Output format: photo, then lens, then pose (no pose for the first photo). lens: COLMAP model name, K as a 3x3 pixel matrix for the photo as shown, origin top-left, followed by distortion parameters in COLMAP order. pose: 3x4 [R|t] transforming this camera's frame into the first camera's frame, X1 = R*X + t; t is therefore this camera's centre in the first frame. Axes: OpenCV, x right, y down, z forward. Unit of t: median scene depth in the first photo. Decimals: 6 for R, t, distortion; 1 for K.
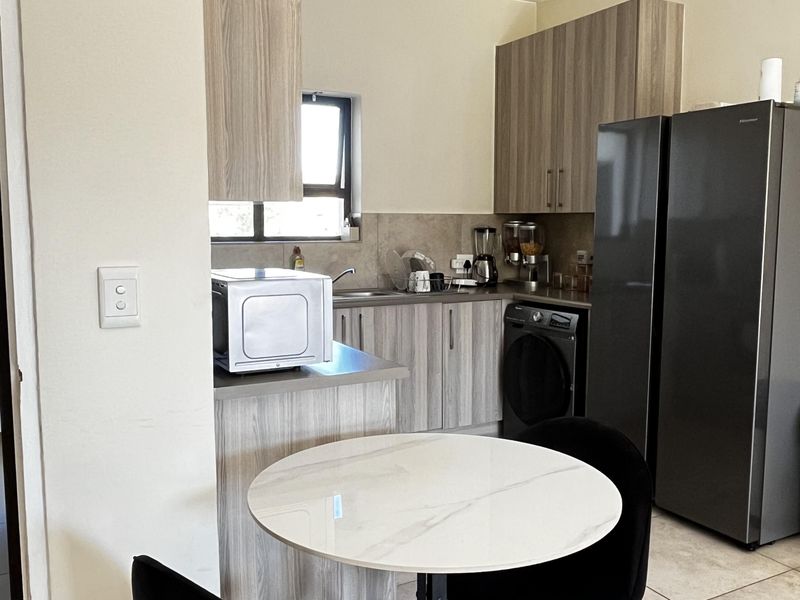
lens RADIAL K [[717.0, 0, 400.0], [0, 717.0, 300.0], [0, 0, 1]] dist [-0.002652, 0.000335]
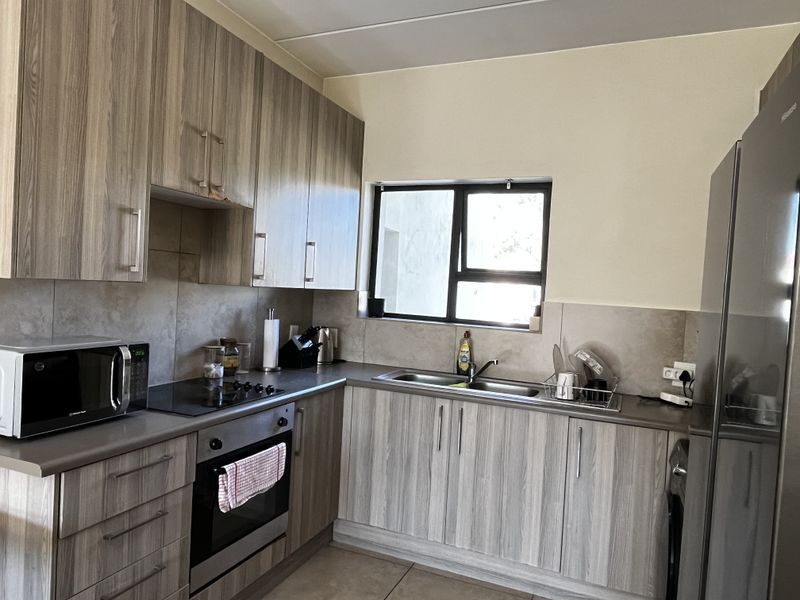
lens RADIAL K [[543.1, 0, 400.0], [0, 543.1, 300.0], [0, 0, 1]] dist [0.000473, 0.000793]
pose [[0.618319, 0.054016, -0.784068, 0.395414], [-0.136453, 0.989862, -0.039413, -0.072874], [0.773991, 0.131358, 0.619422, 0.433872]]
